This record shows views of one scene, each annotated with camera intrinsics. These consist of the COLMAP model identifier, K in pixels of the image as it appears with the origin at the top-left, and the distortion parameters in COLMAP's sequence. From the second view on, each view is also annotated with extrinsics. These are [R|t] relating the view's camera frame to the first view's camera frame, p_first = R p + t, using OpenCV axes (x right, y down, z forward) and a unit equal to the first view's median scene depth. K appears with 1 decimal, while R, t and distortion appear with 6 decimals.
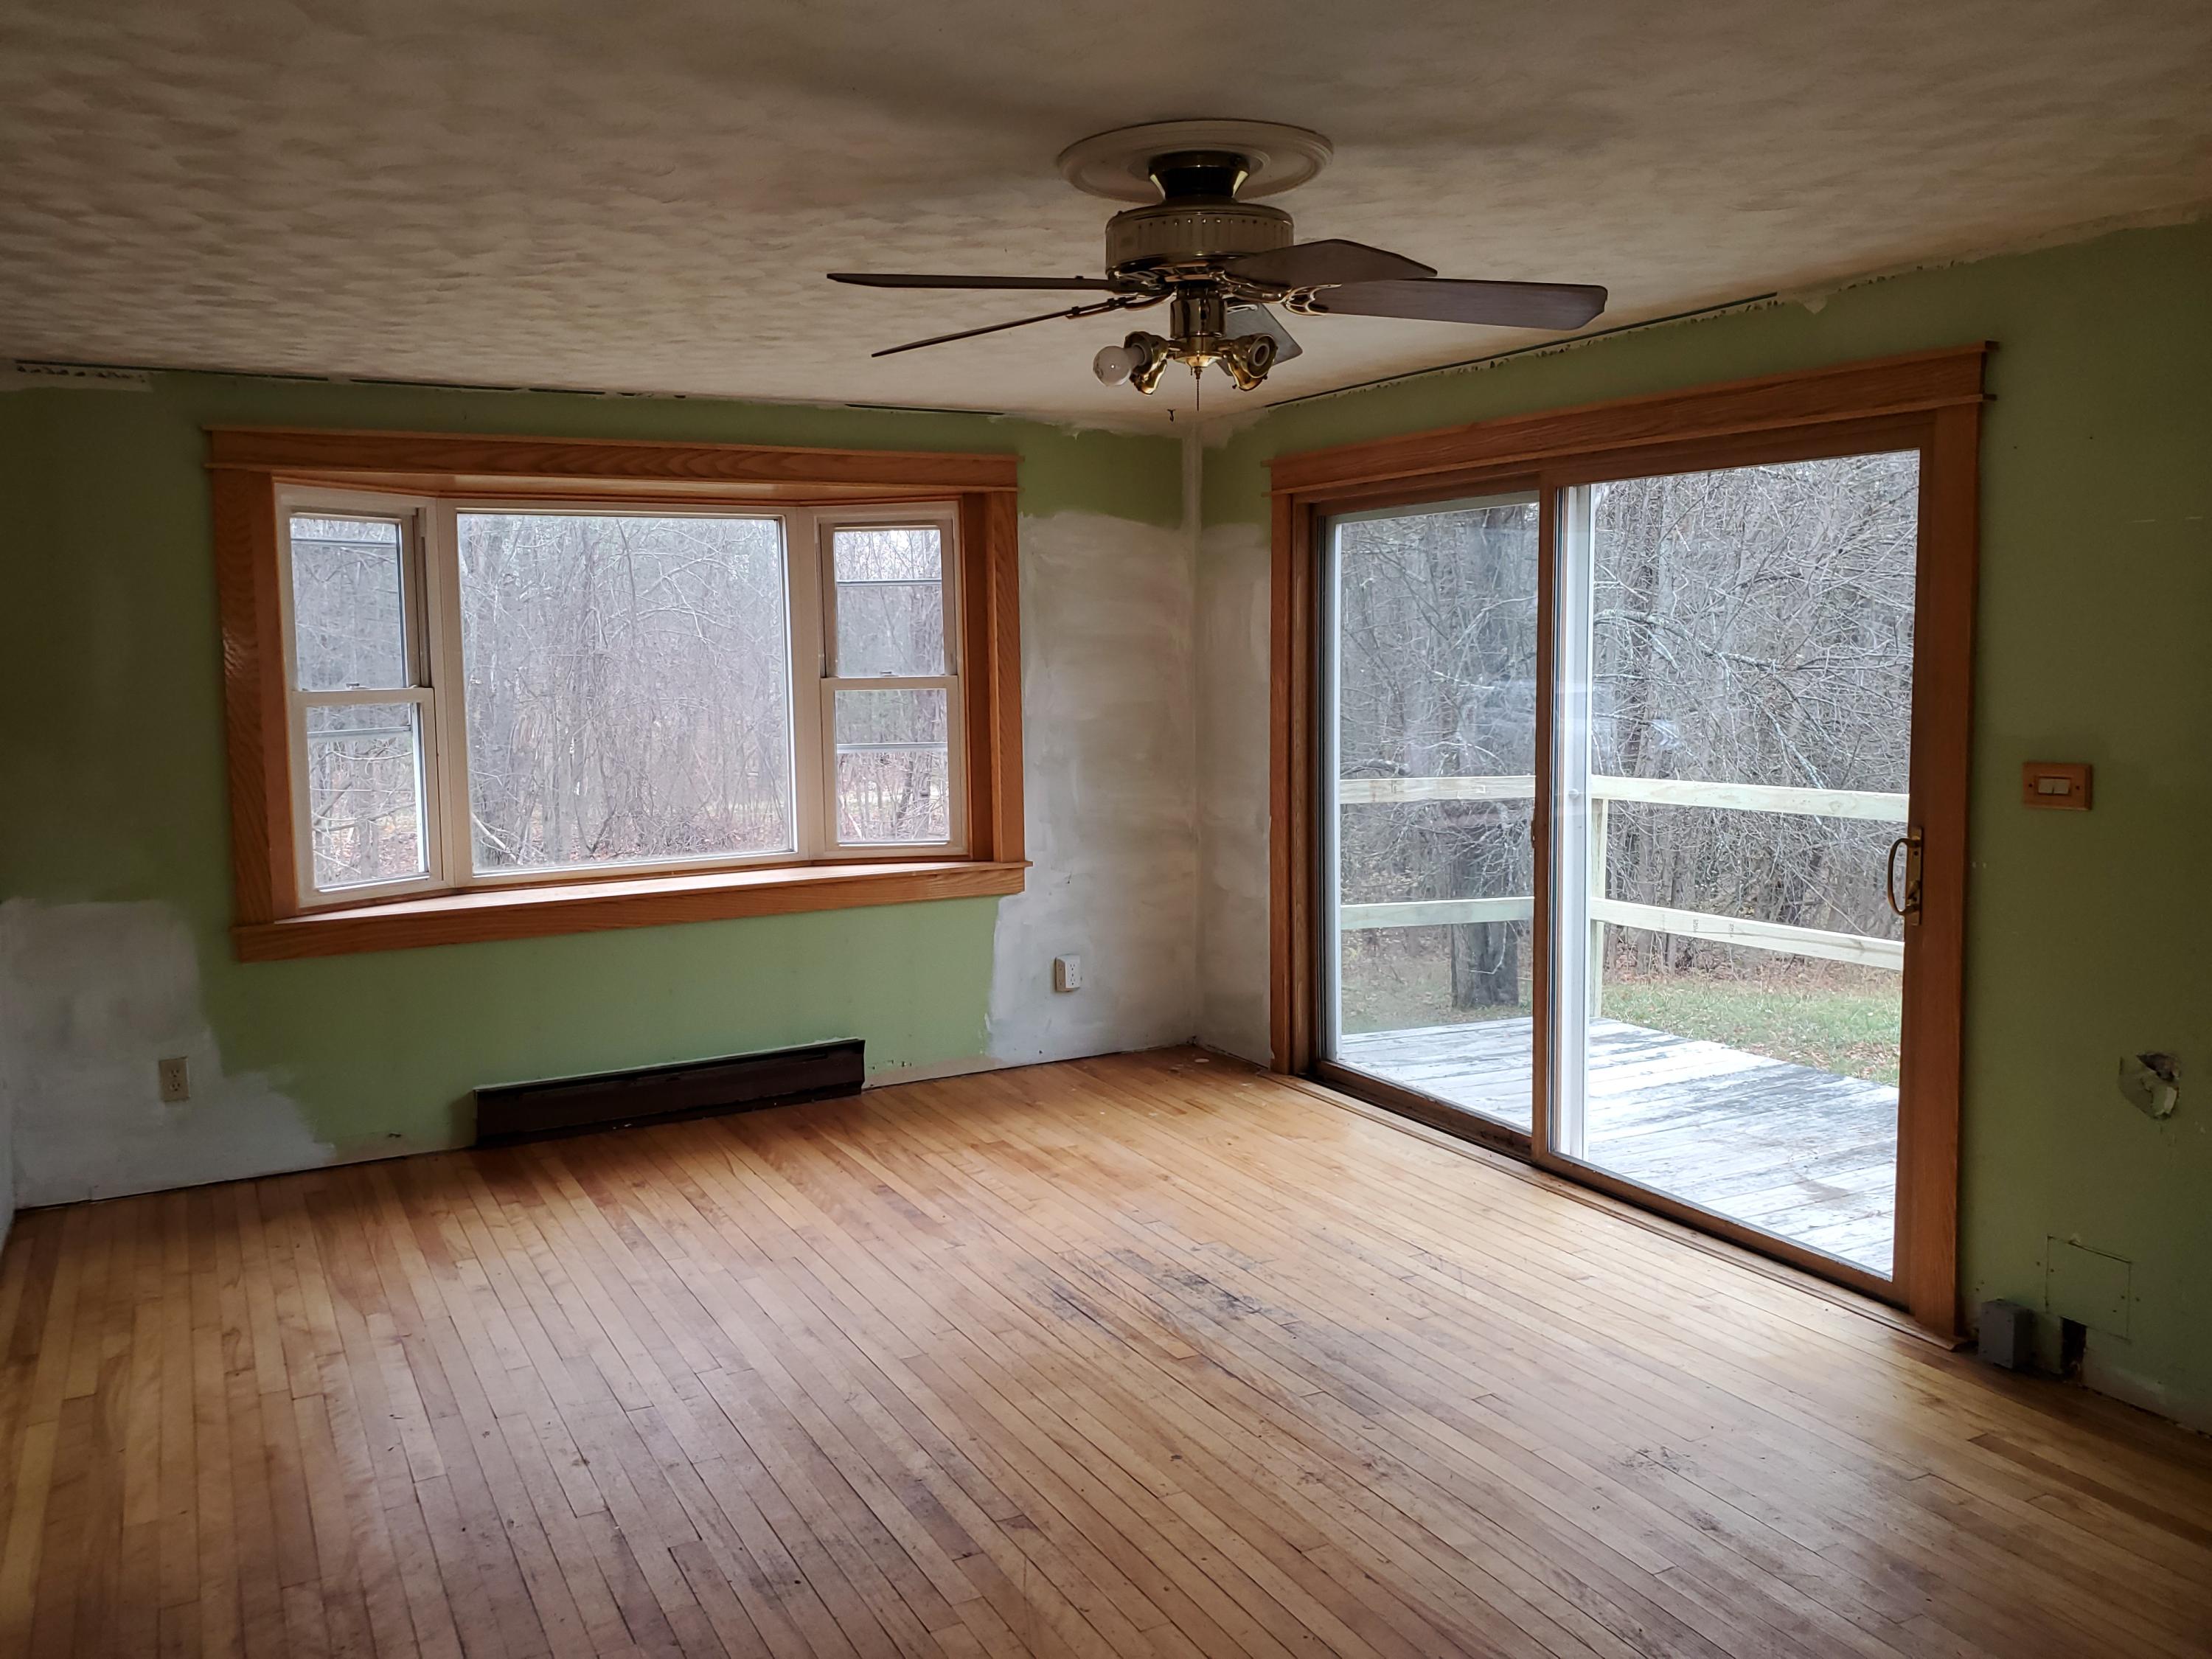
lens RADIAL K [[1712.5, 0, 1044.4], [0, 1712.5, 761.0], [0, 0, 1]] dist [0.058291, -0.085336]
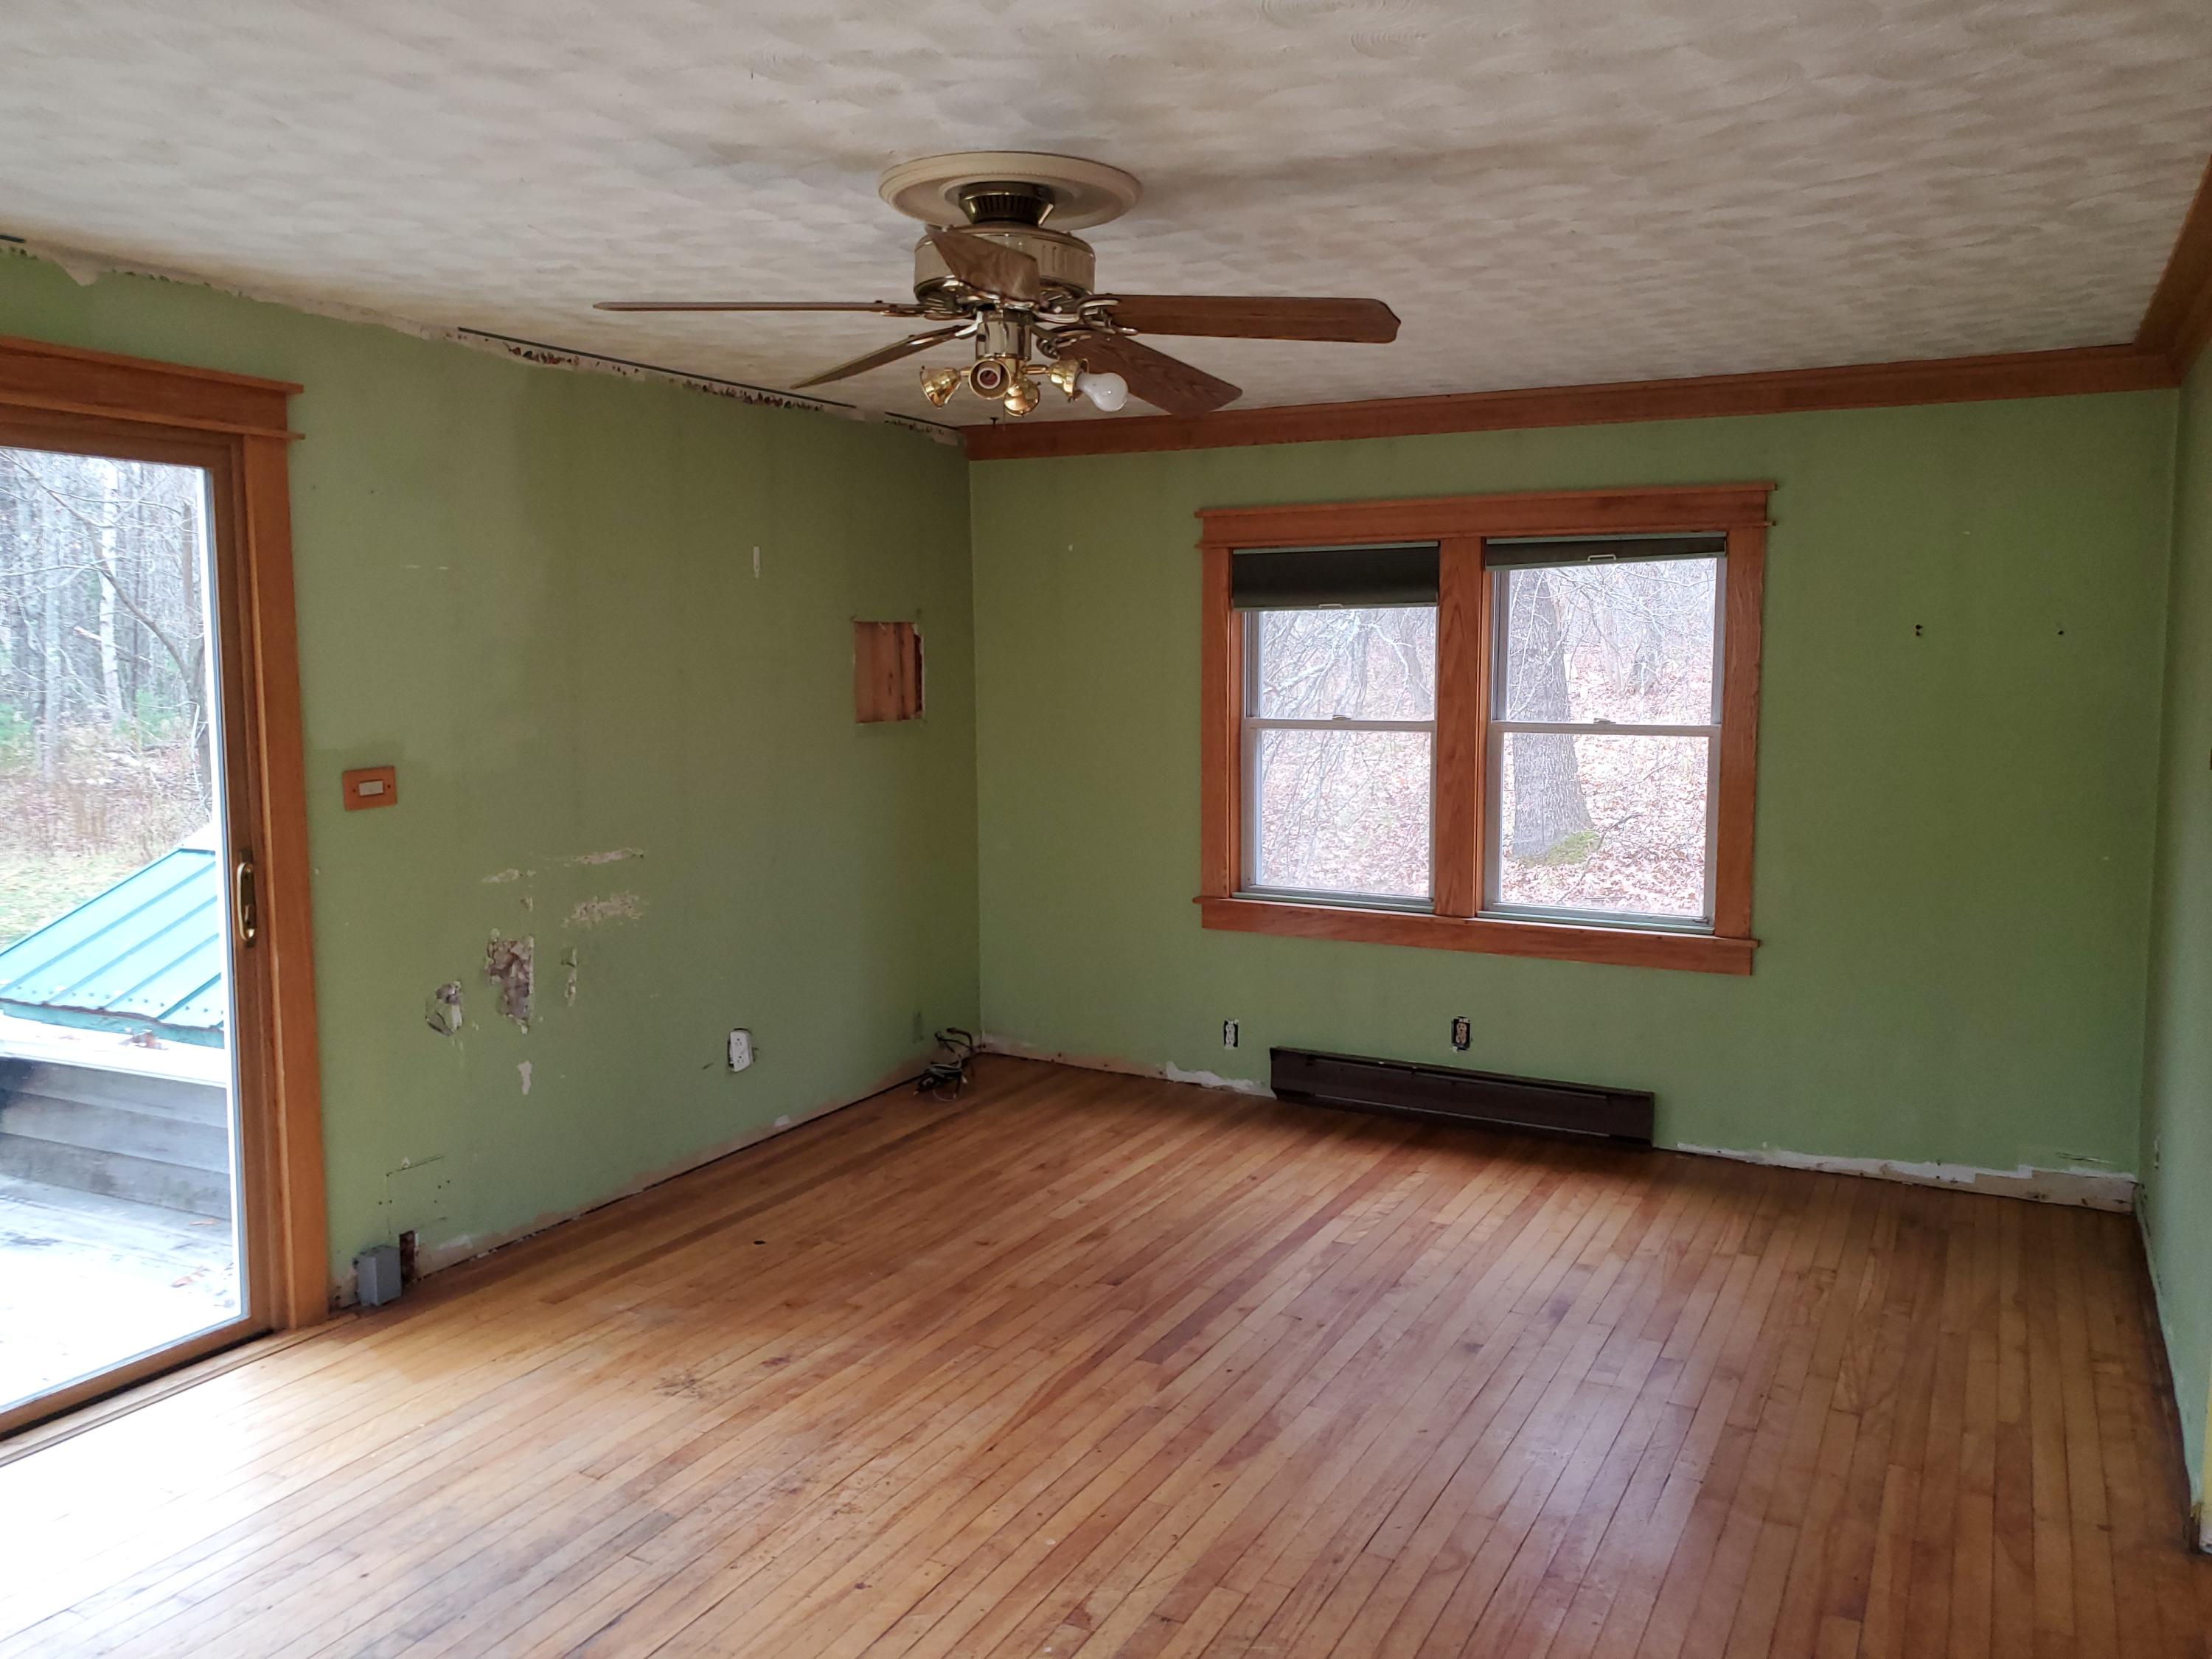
lens RADIAL K [[1731.9, 0, 1080.2], [0, 1731.9, 817.4], [0, 0, 1]] dist [0.071063, -0.088257]
pose [[-0.566828, -0.070614, 0.820805, -0.644940], [0.073723, 0.987975, 0.135907, -0.089861], [-0.820531, 0.137549, -0.554805, 1.257207]]
